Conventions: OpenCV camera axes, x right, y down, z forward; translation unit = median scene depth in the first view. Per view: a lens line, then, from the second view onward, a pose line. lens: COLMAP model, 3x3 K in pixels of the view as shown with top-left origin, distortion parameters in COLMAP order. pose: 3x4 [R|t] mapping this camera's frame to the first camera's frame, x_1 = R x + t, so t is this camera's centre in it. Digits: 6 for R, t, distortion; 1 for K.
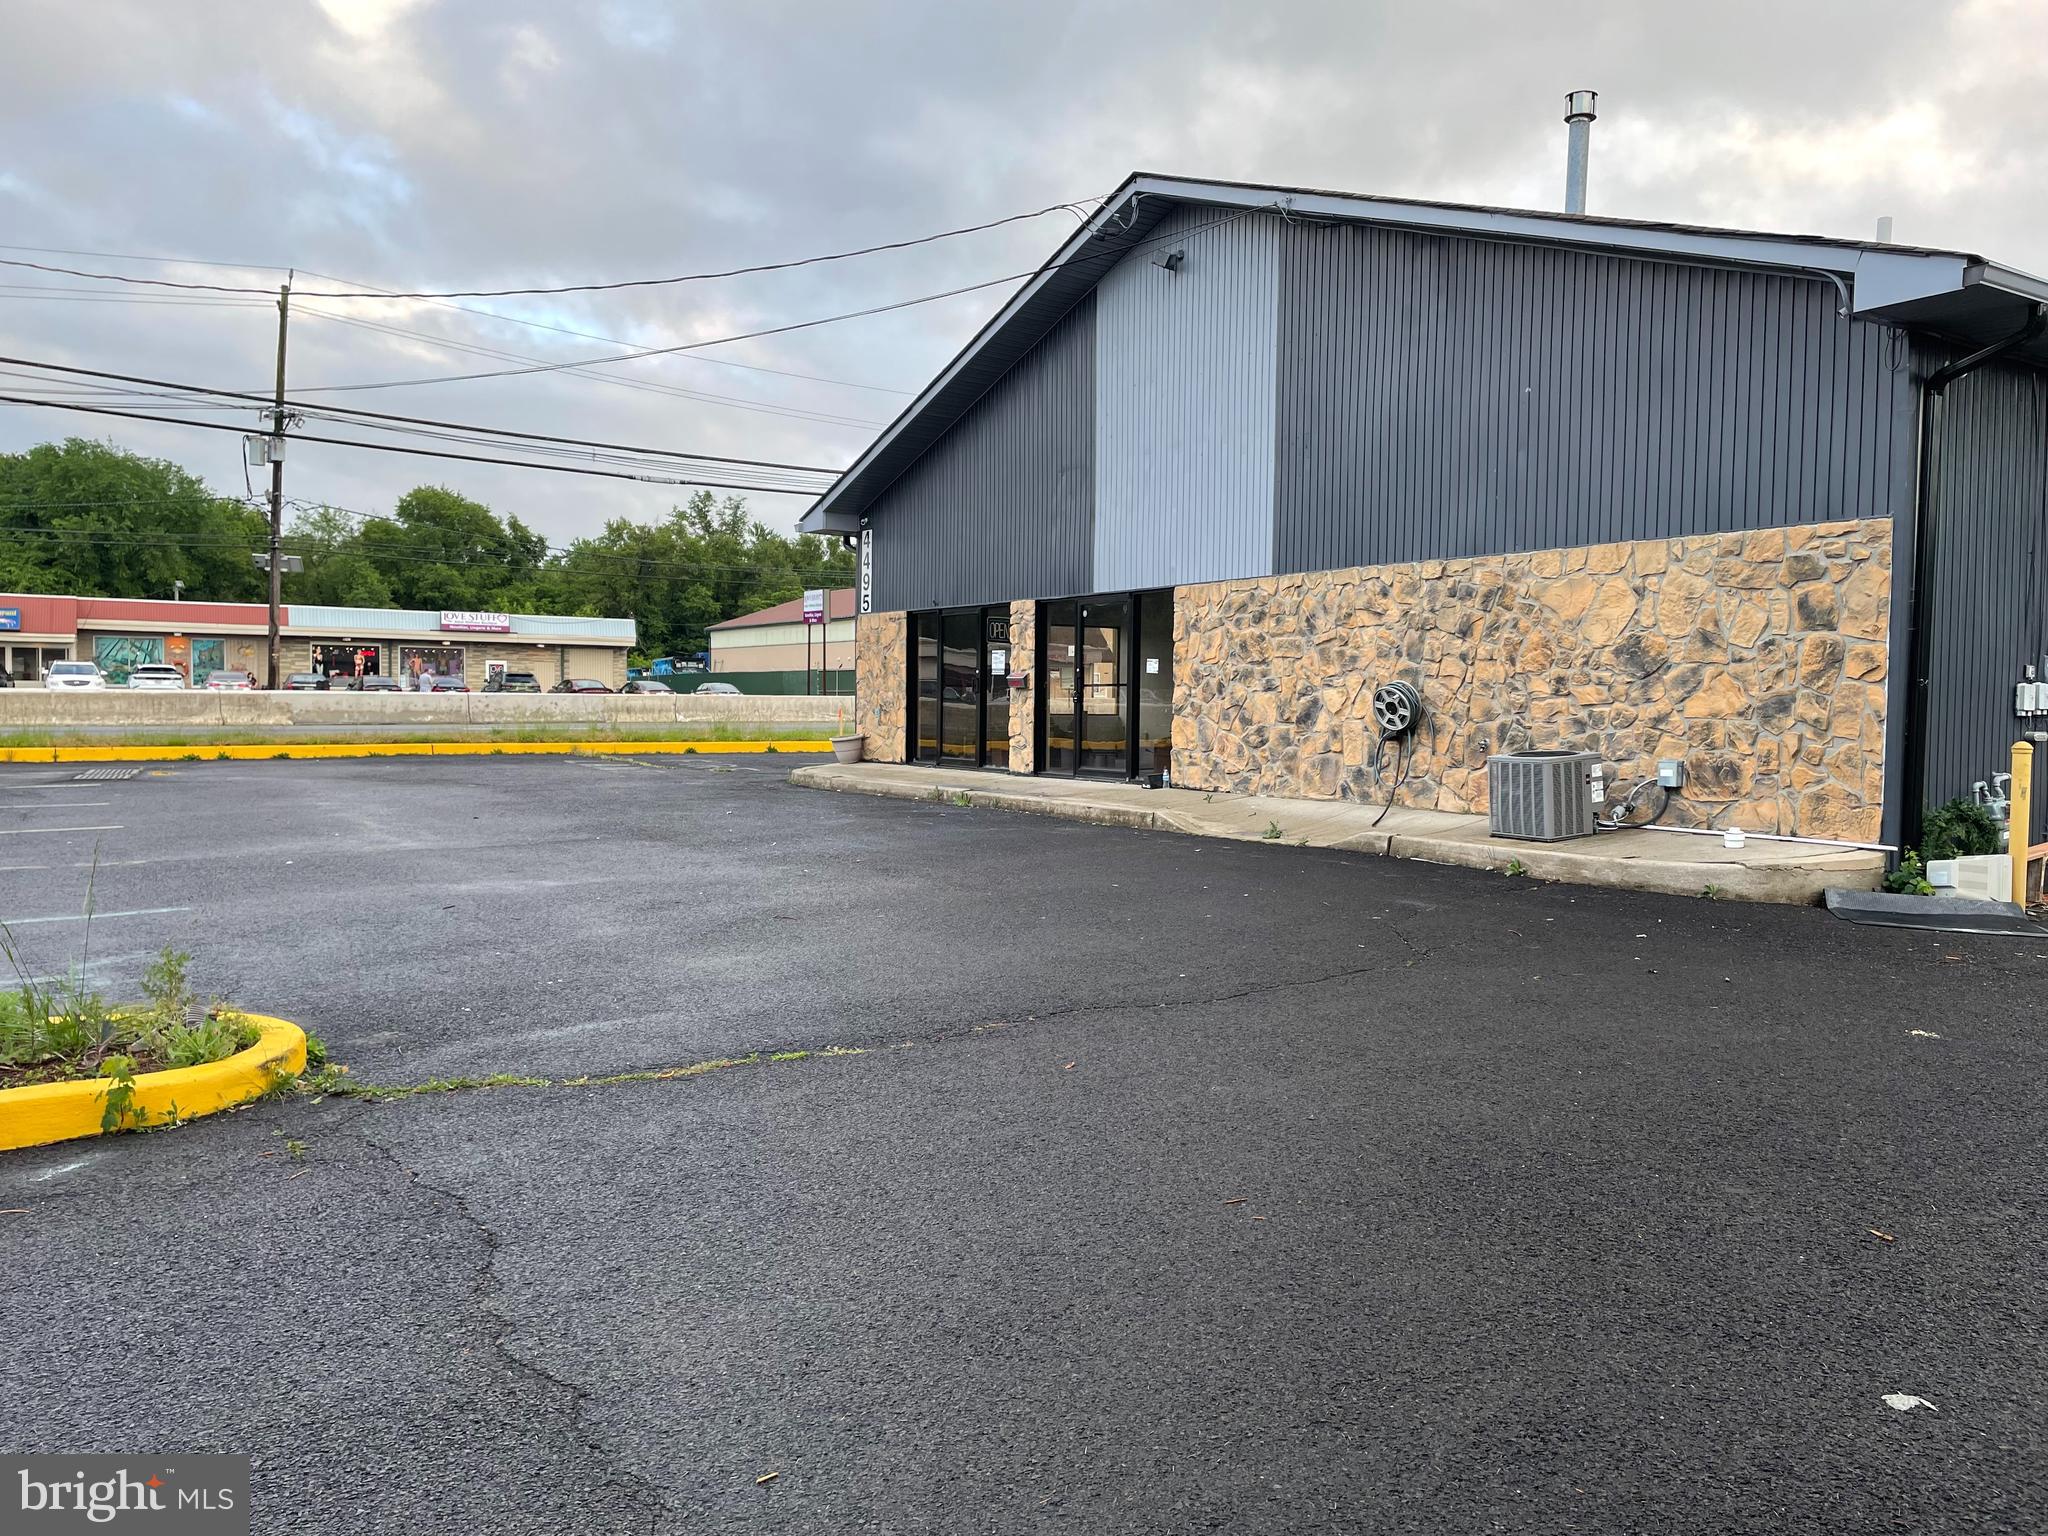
lens RADIAL K [[1530.4, 0, 1023.4], [0, 1530.4, 765.1], [0, 0, 1]] dist [-0.004548, -0.003256]
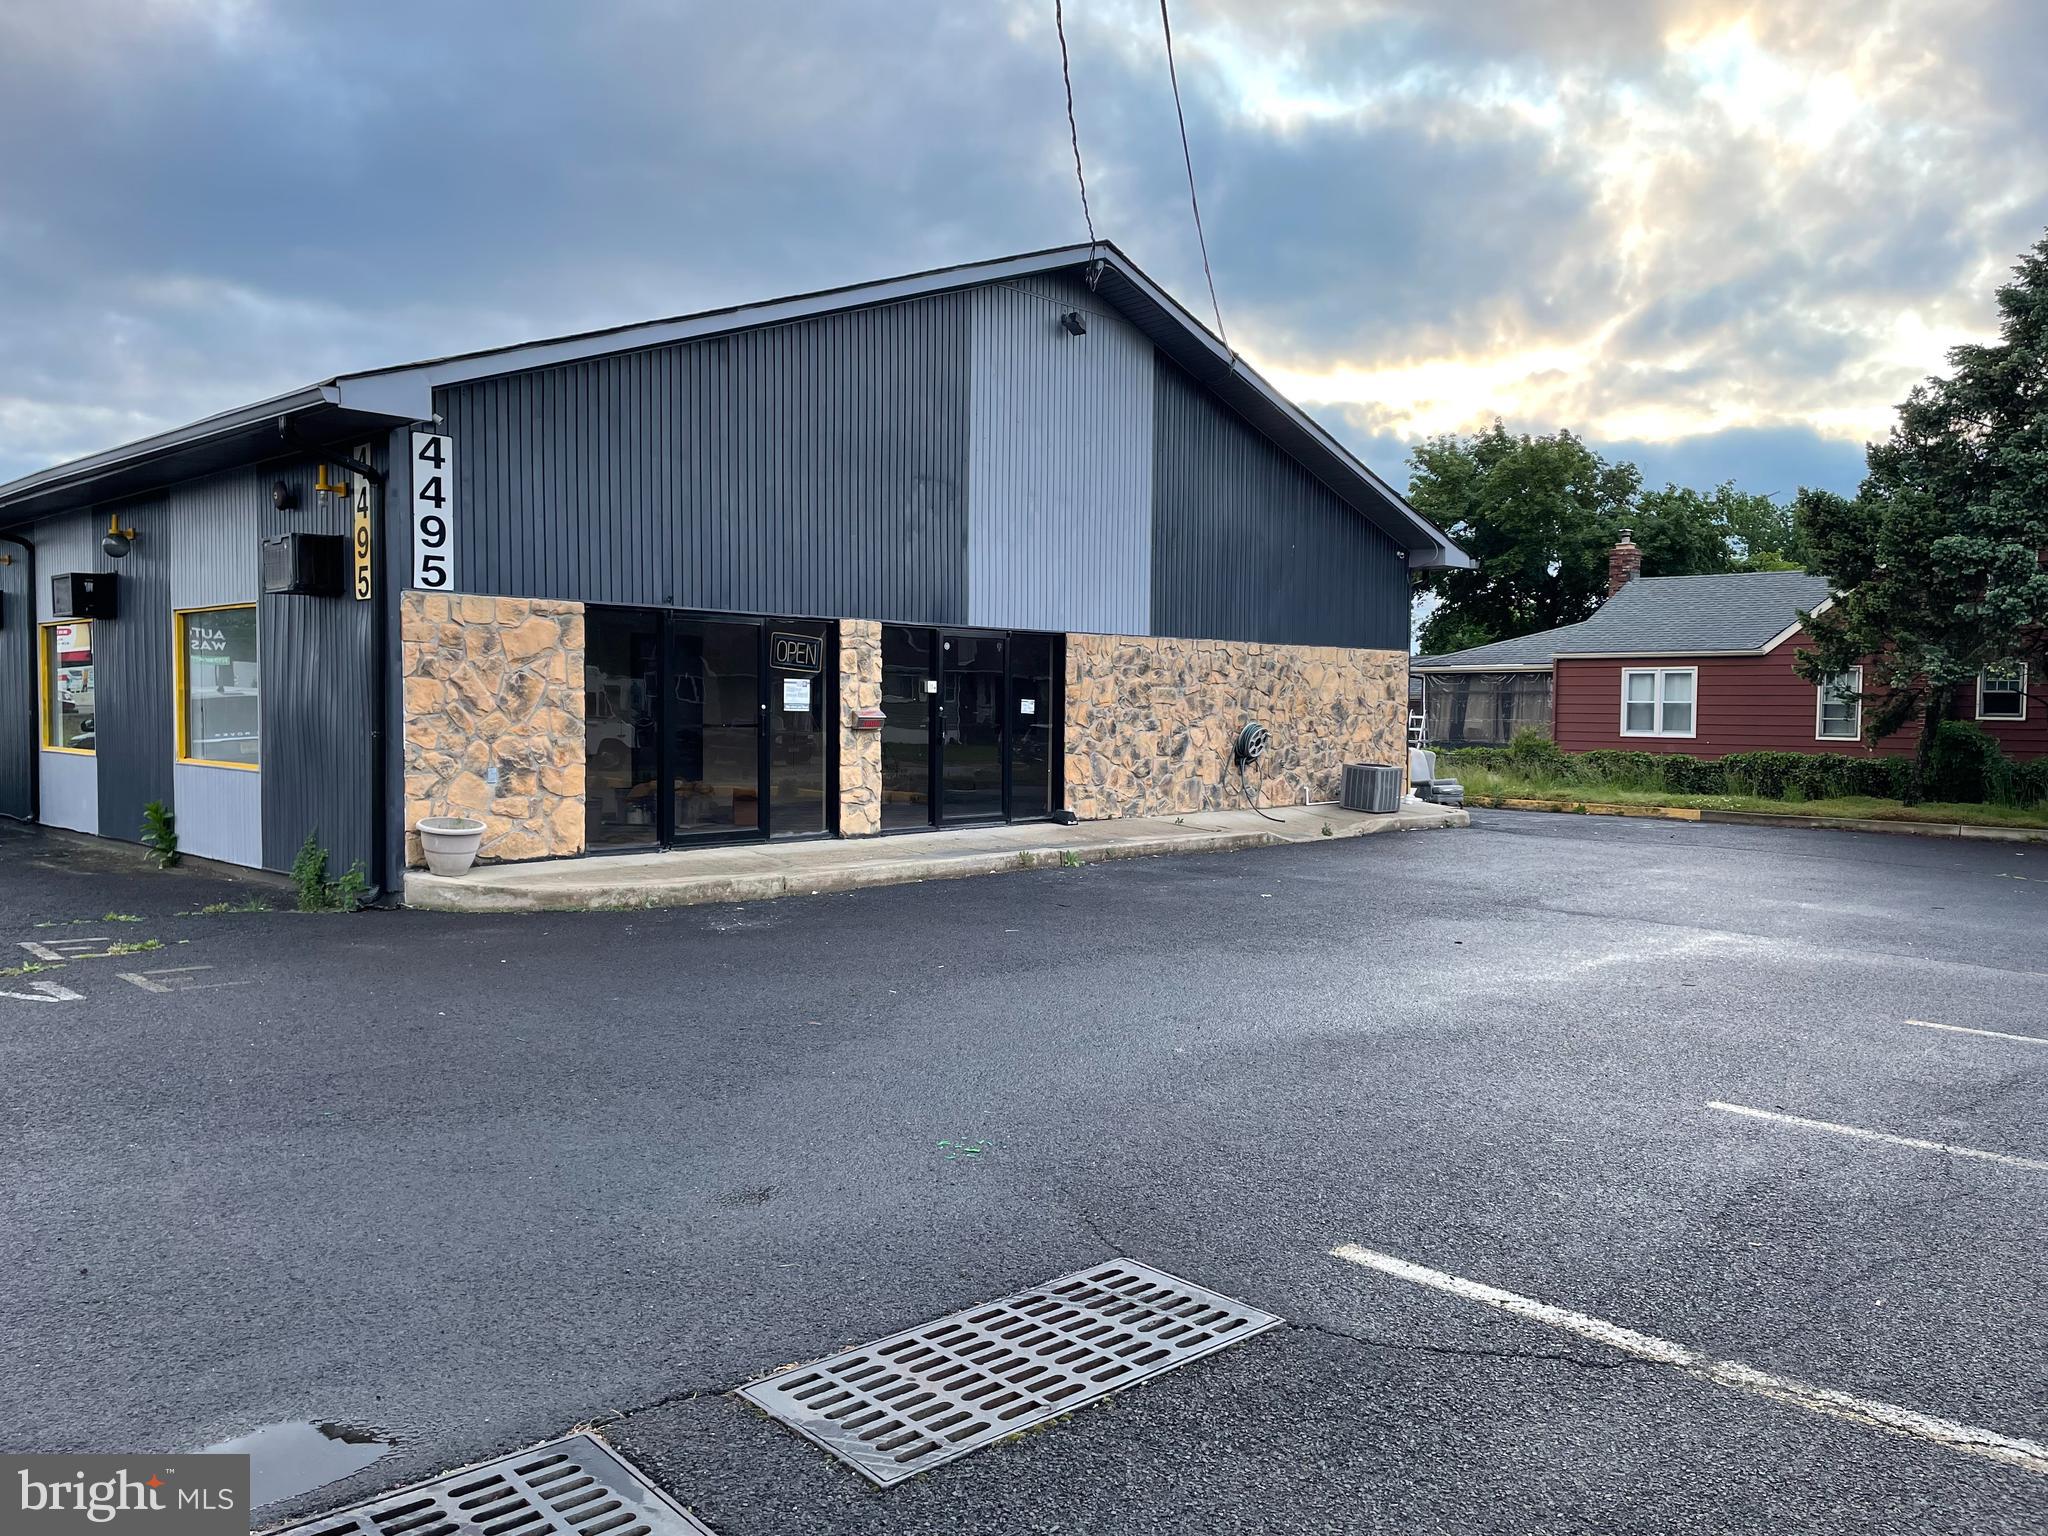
lens RADIAL K [[1530.4, 0, 1023.9], [0, 1530.4, 774.3], [0, 0, 1]] dist [-0.004548, -0.003256]
pose [[-0.232243, -0.059051, 0.970864, -1.017300], [0.026180, 0.997414, 0.066928, -0.099092], [-0.972305, 0.040961, -0.230096, 1.396161]]
